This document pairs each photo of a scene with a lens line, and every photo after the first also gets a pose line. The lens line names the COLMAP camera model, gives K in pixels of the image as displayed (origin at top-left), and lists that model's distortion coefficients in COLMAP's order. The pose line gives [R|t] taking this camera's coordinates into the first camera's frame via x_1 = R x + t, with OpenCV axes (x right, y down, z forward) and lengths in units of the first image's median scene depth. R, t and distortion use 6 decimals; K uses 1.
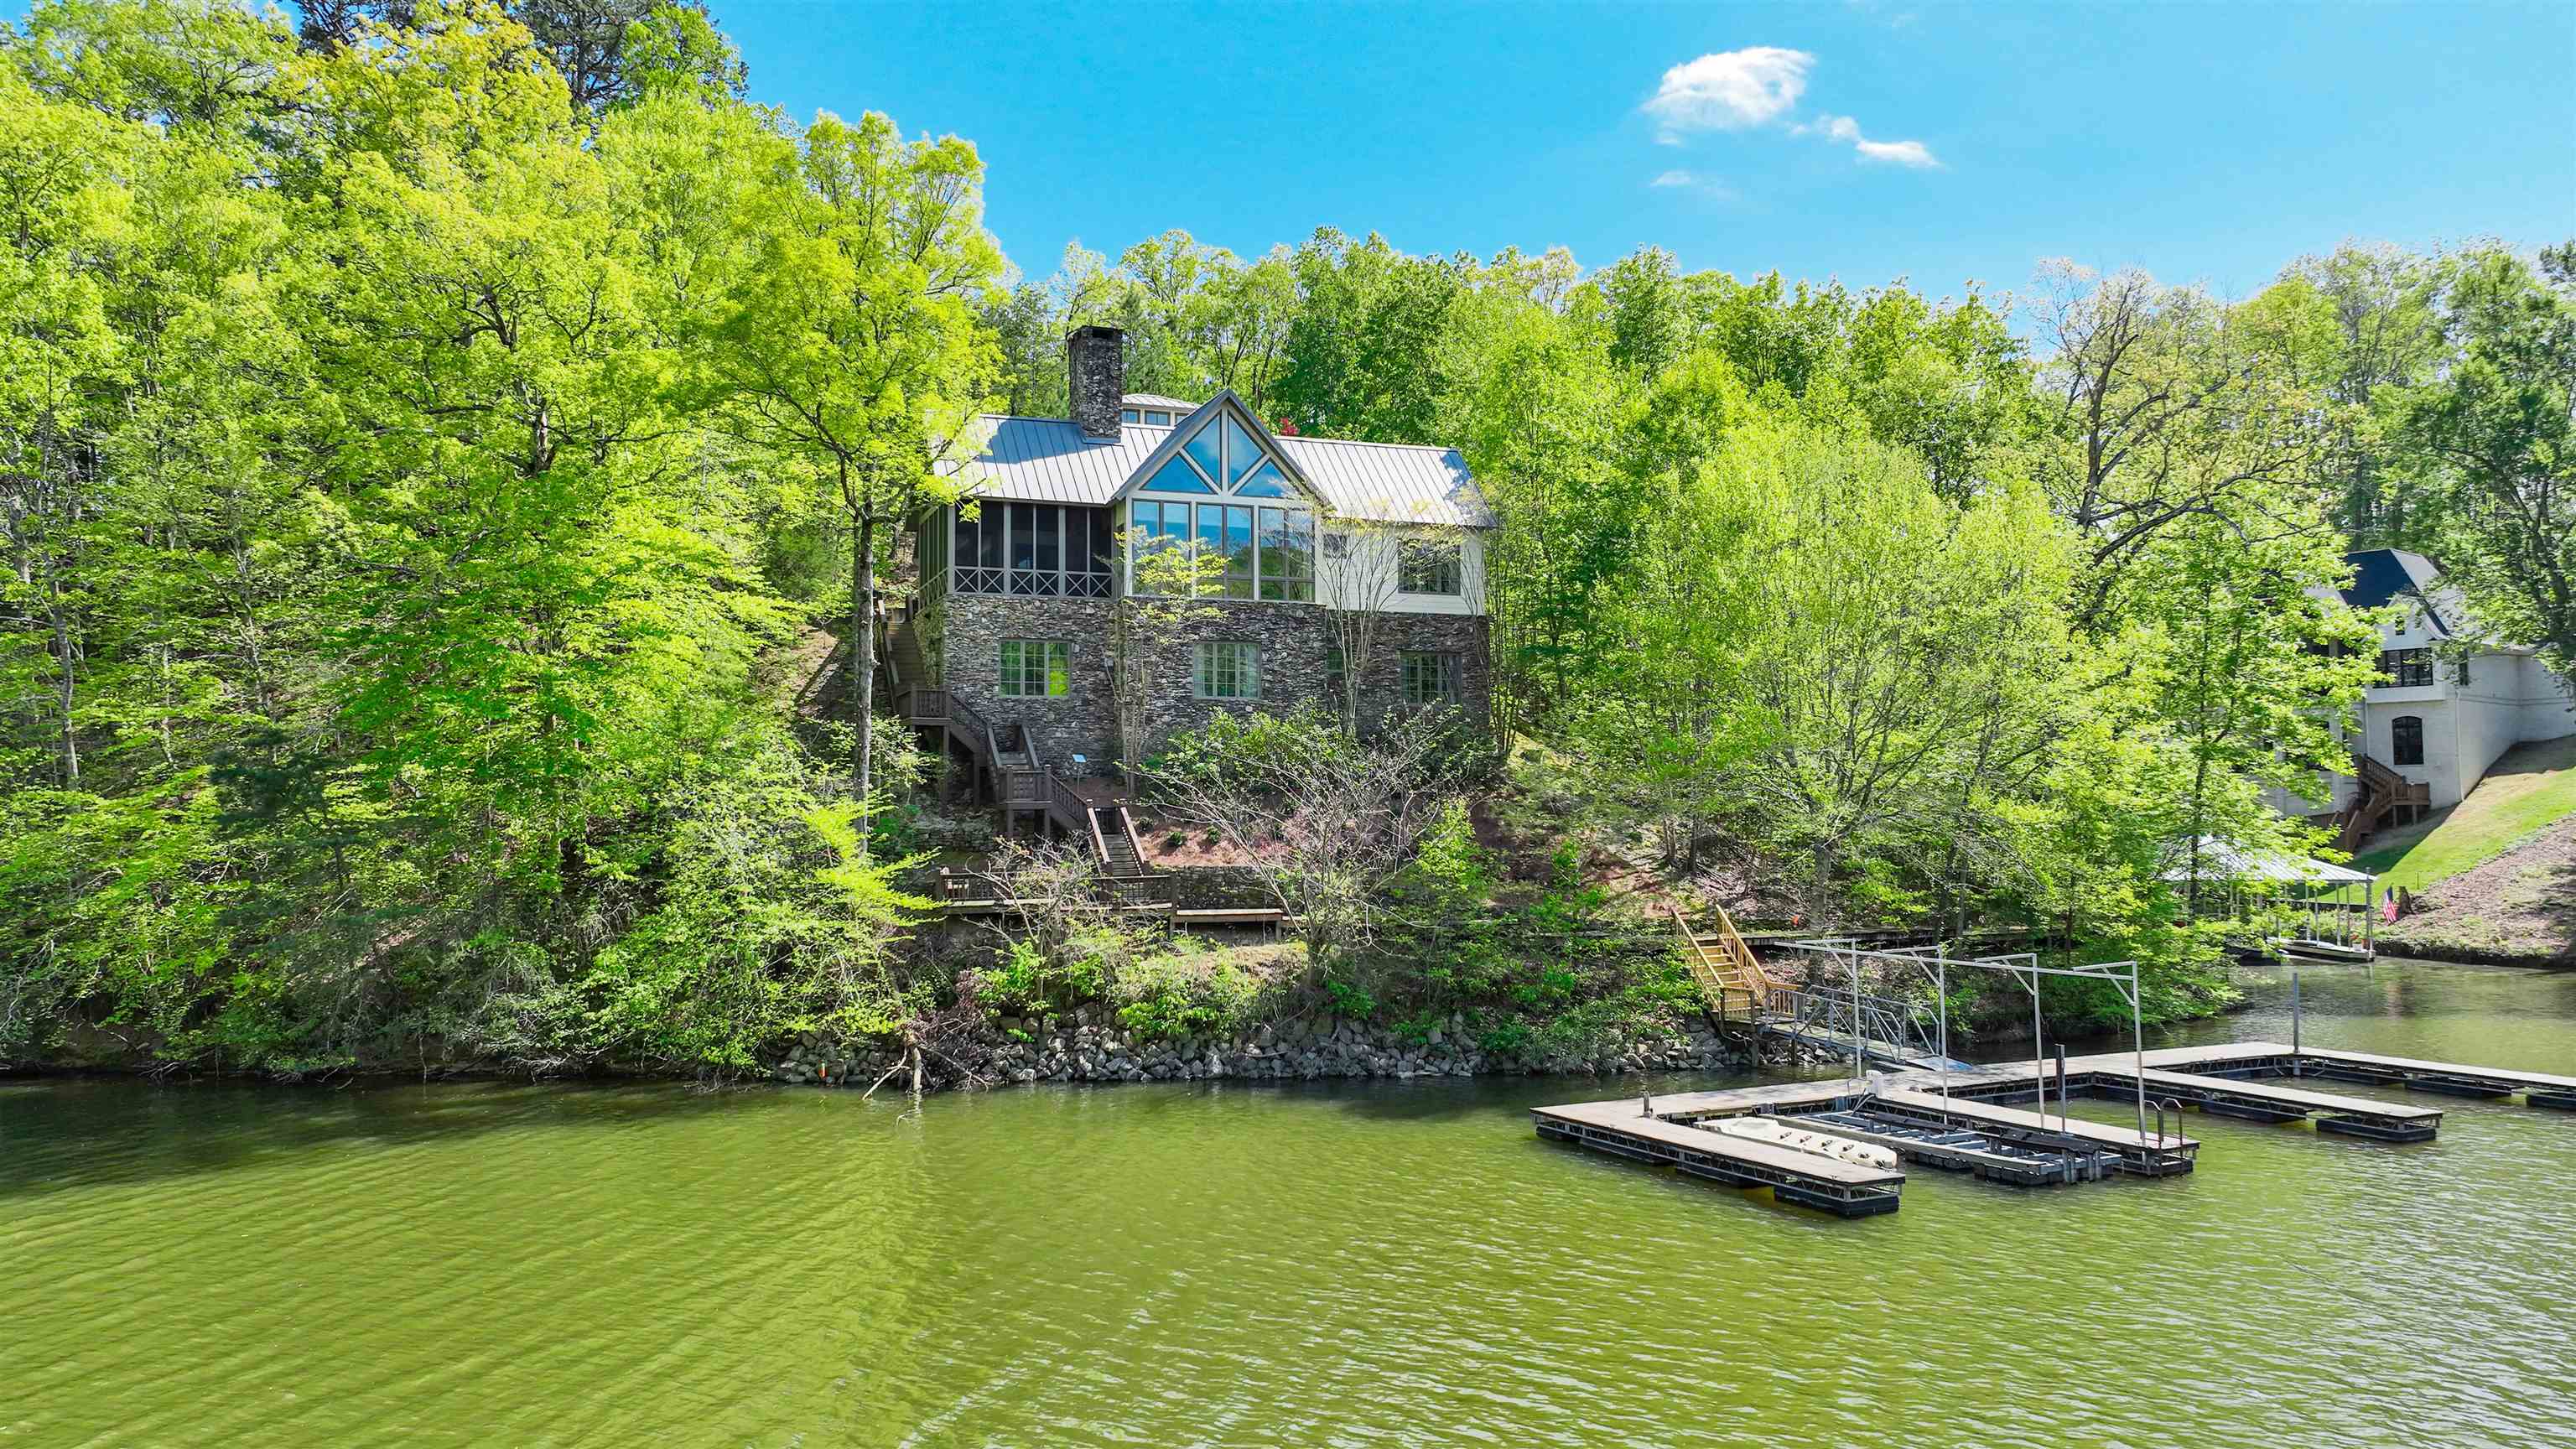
lens RADIAL K [[1757.3, 0, 1267.7], [0, 1757.3, 736.8], [0, 0, 1]] dist [0.001622, 0.002615]
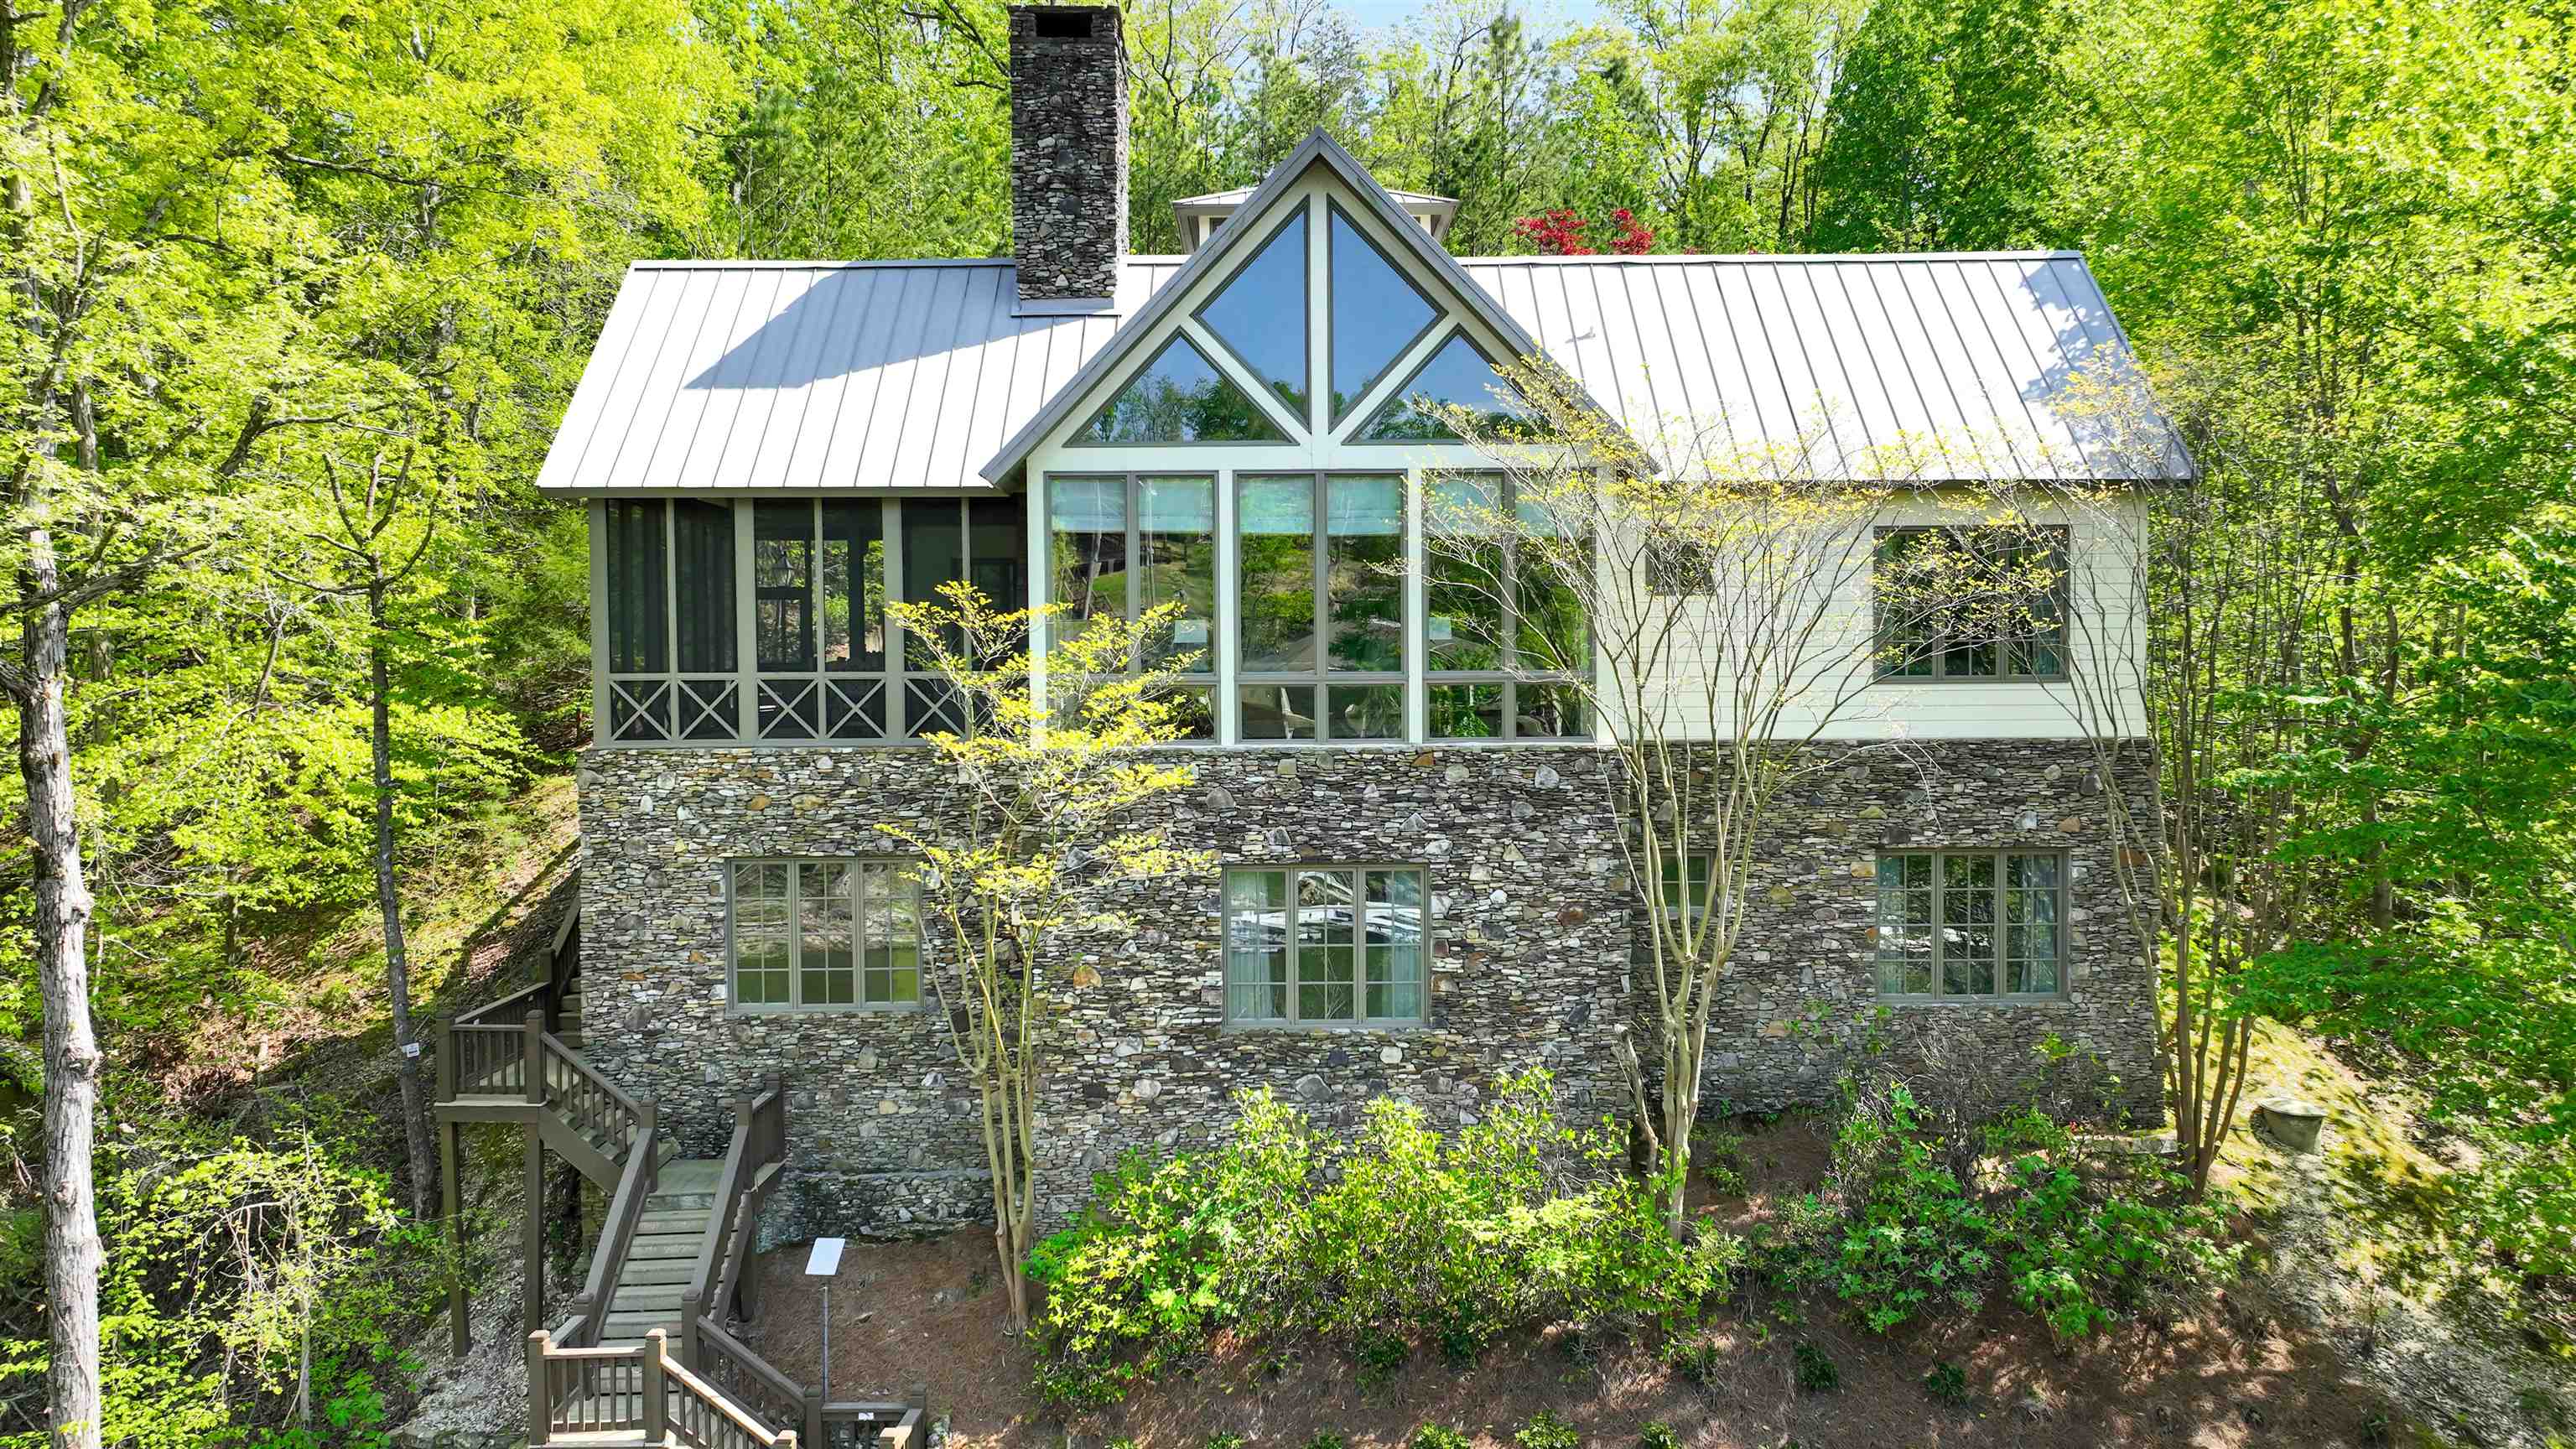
lens RADIAL K [[1757.3, 0, 1301.3], [0, 1757.3, 707.5], [0, 0, 1]] dist [0.001622, 0.002615]
pose [[0.941052, 0.008492, -0.338155, 0.093954], [0.018679, 0.996855, 0.077014, -0.116453], [0.337746, -0.078791, 0.937934, 0.690297]]
